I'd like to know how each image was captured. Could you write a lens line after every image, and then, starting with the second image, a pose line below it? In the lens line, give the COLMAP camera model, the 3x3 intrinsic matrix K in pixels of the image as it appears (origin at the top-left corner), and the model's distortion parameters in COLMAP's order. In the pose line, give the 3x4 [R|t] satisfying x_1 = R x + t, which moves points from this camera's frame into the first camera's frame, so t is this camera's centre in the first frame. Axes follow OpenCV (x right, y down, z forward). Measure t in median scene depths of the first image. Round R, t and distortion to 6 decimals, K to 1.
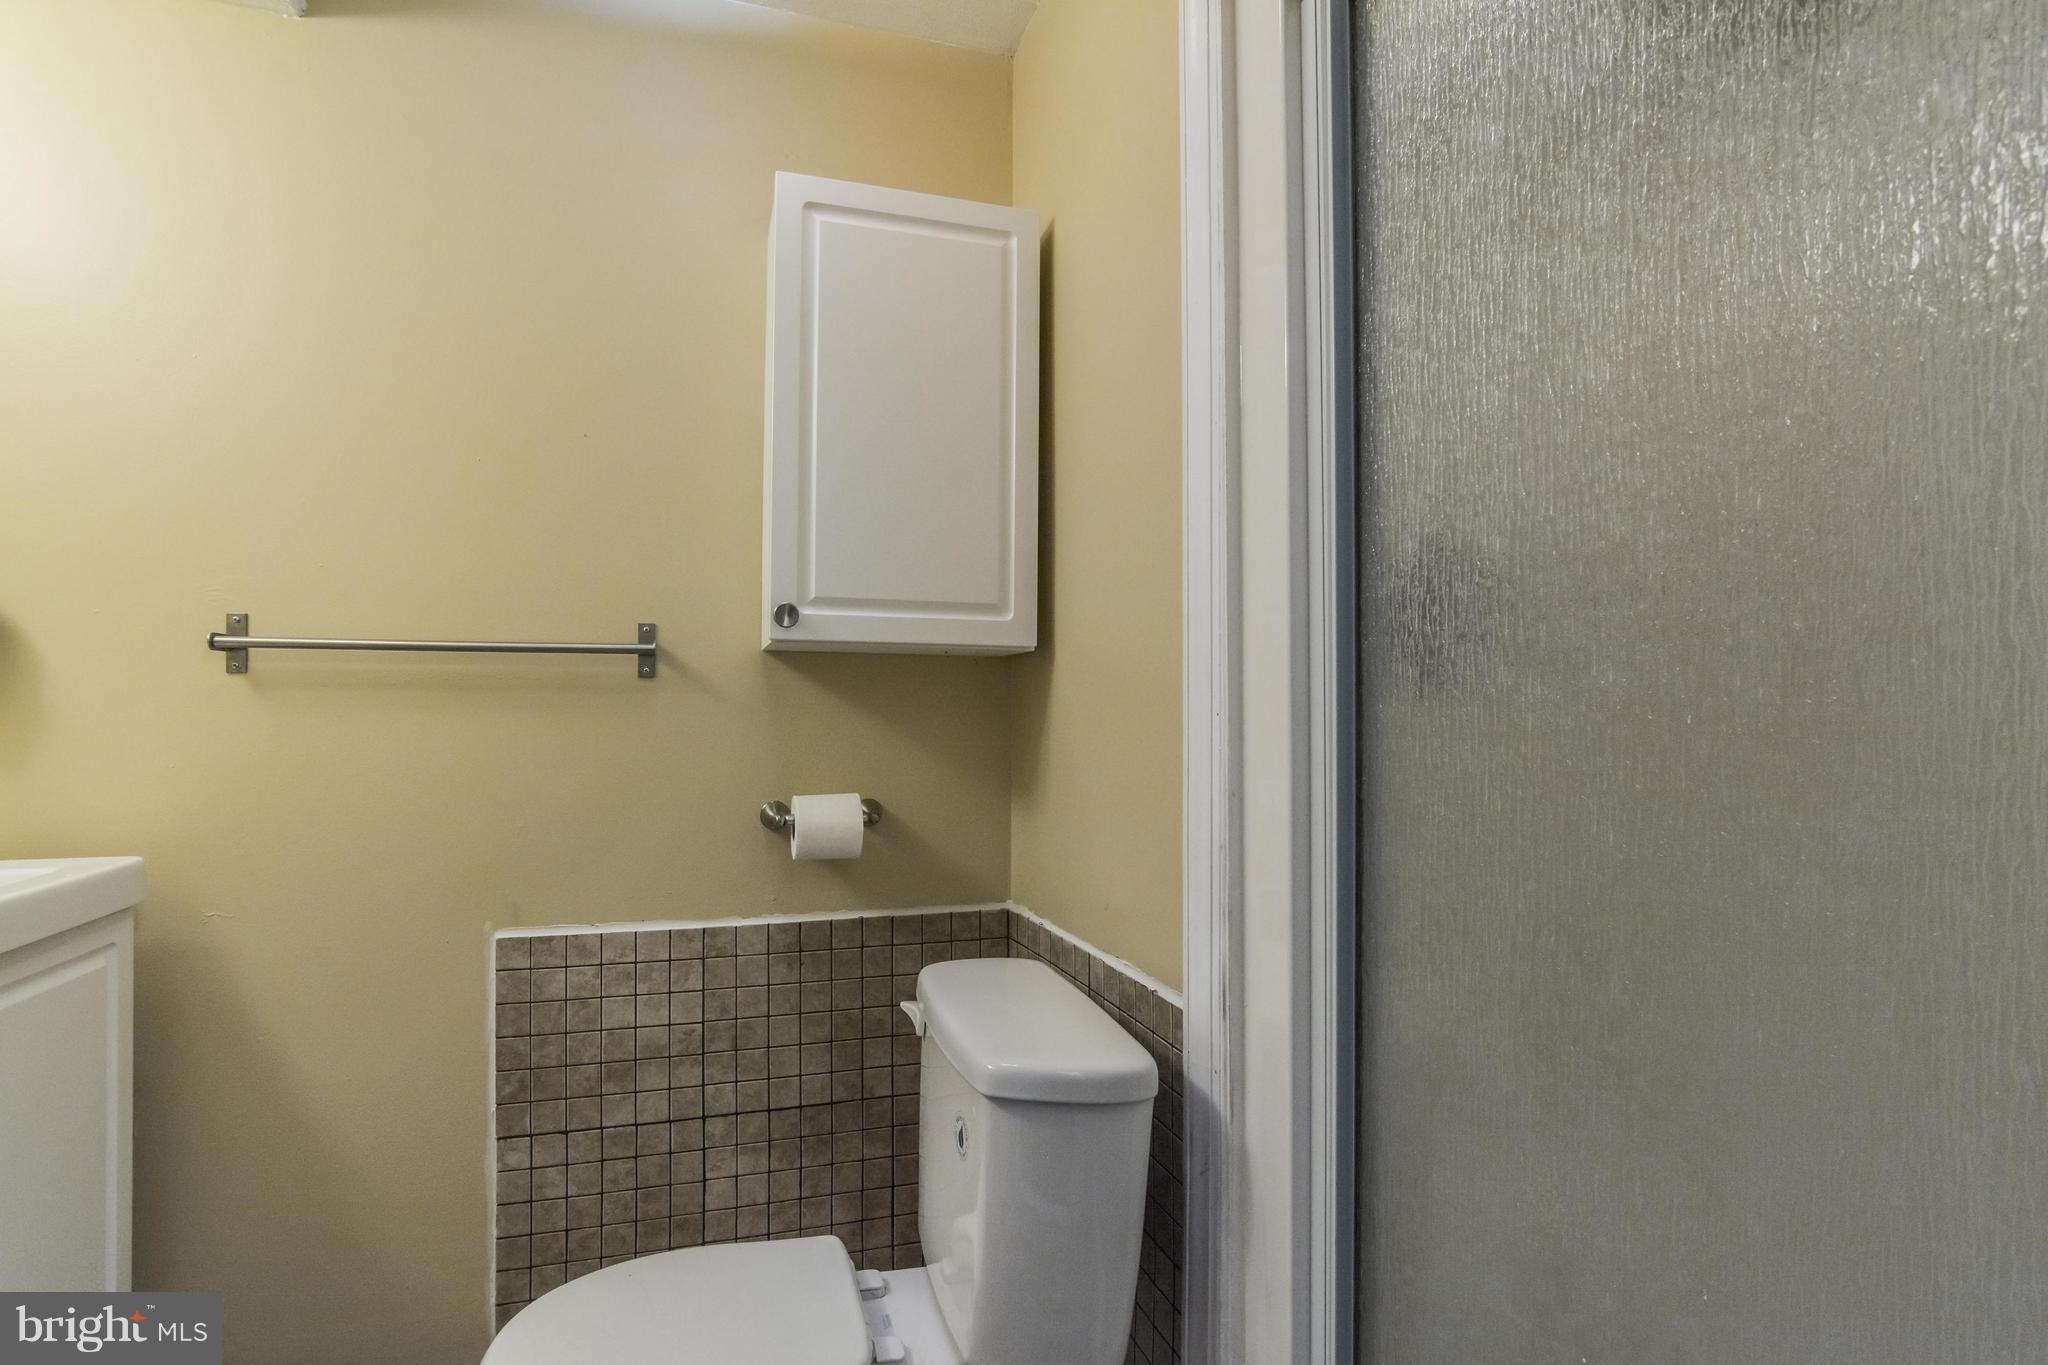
lens RADIAL K [[1011.2, 0, 996.1], [0, 1011.2, 700.1], [0, 0, 1]] dist [-0.024825, 0.005926]
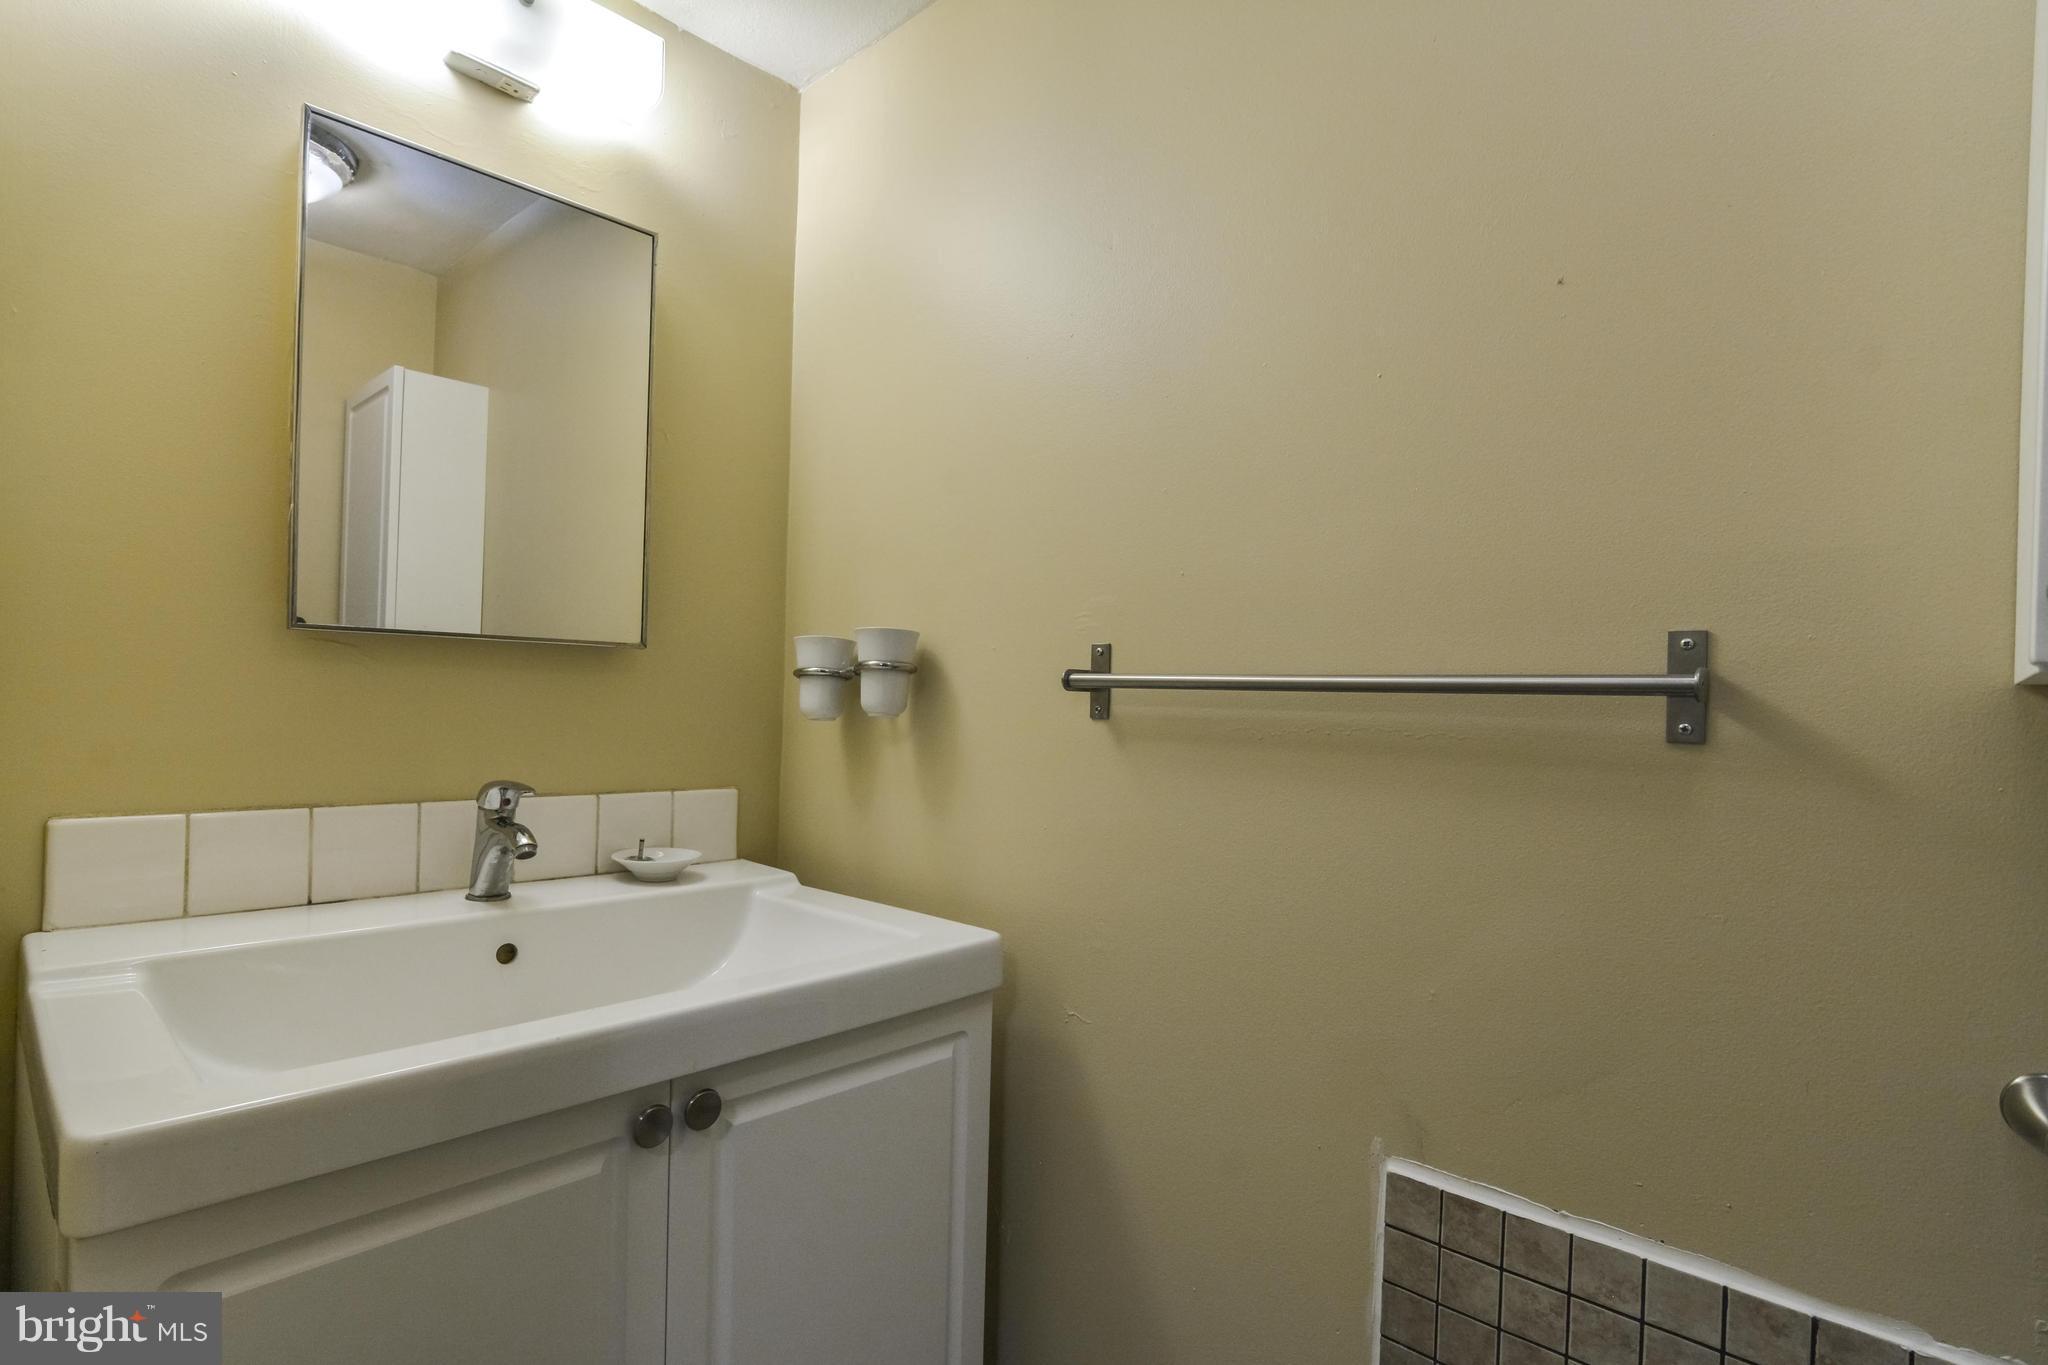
lens RADIAL K [[990.8, 0, 1006.1], [0, 990.8, 706.9], [0, 0, 1]] dist [-0.025942, 0.008892]
pose [[0.515300, 0.009278, -0.856960, -0.116227], [-0.034571, 0.999353, -0.009969, -0.024790], [0.856312, 0.034762, 0.515287, 0.493798]]
